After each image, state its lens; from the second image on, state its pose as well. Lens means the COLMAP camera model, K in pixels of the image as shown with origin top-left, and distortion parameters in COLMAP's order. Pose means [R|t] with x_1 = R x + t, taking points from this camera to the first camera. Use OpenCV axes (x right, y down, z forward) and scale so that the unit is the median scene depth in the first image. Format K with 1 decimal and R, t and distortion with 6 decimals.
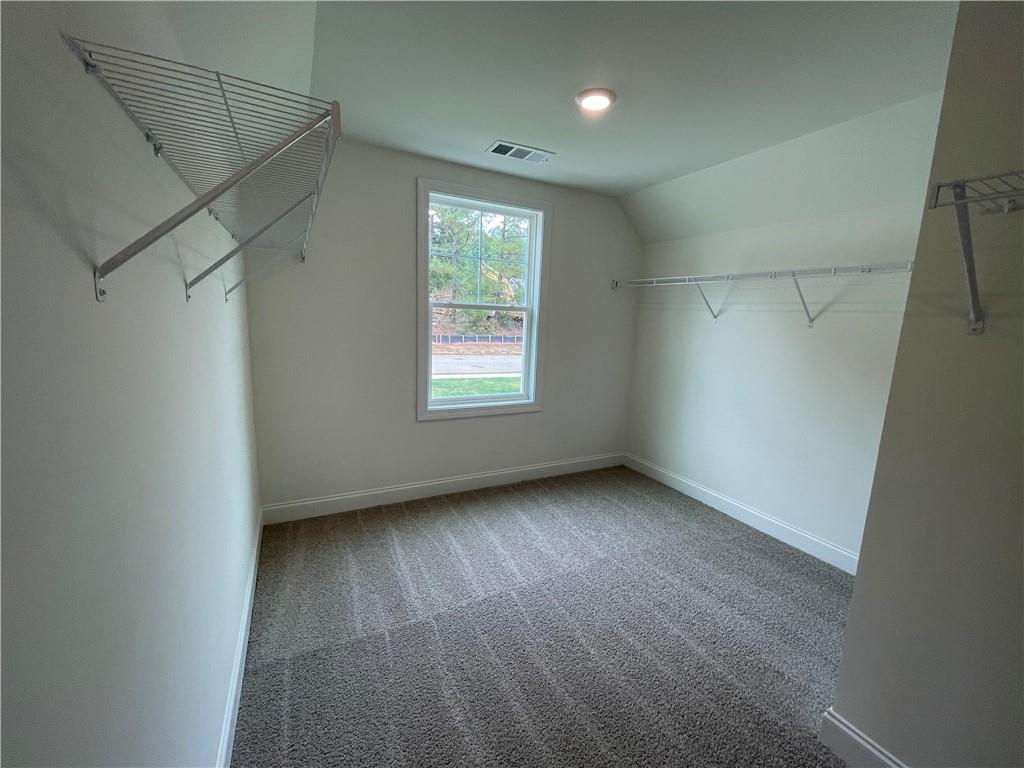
lens RADIAL K [[413.1, 0, 513.2], [0, 413.1, 381.7], [0, 0, 1]] dist [-0.001086, -0.000177]
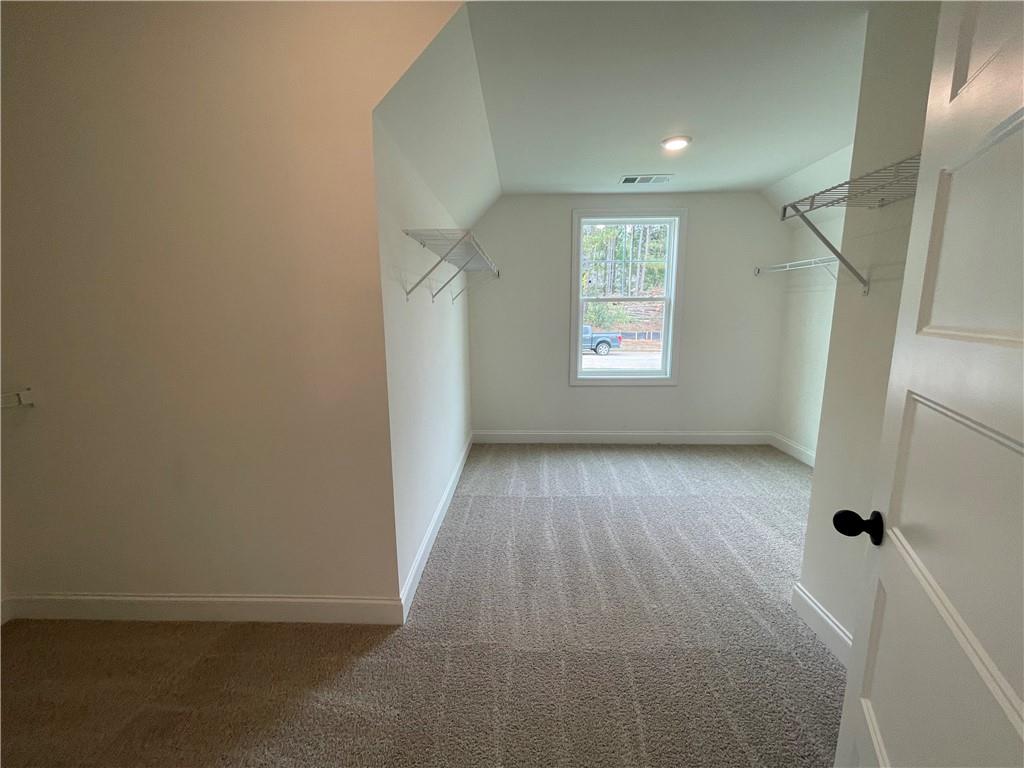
lens RADIAL K [[413.1, 0, 513.2], [0, 413.1, 381.7], [0, 0, 1]] dist [-0.001086, -0.000177]
pose [[0.870068, 0.037226, -0.491524, 0.282098], [-0.036504, 0.999272, 0.011063, 0.075402], [0.491578, 0.008317, 0.870794, -0.295467]]
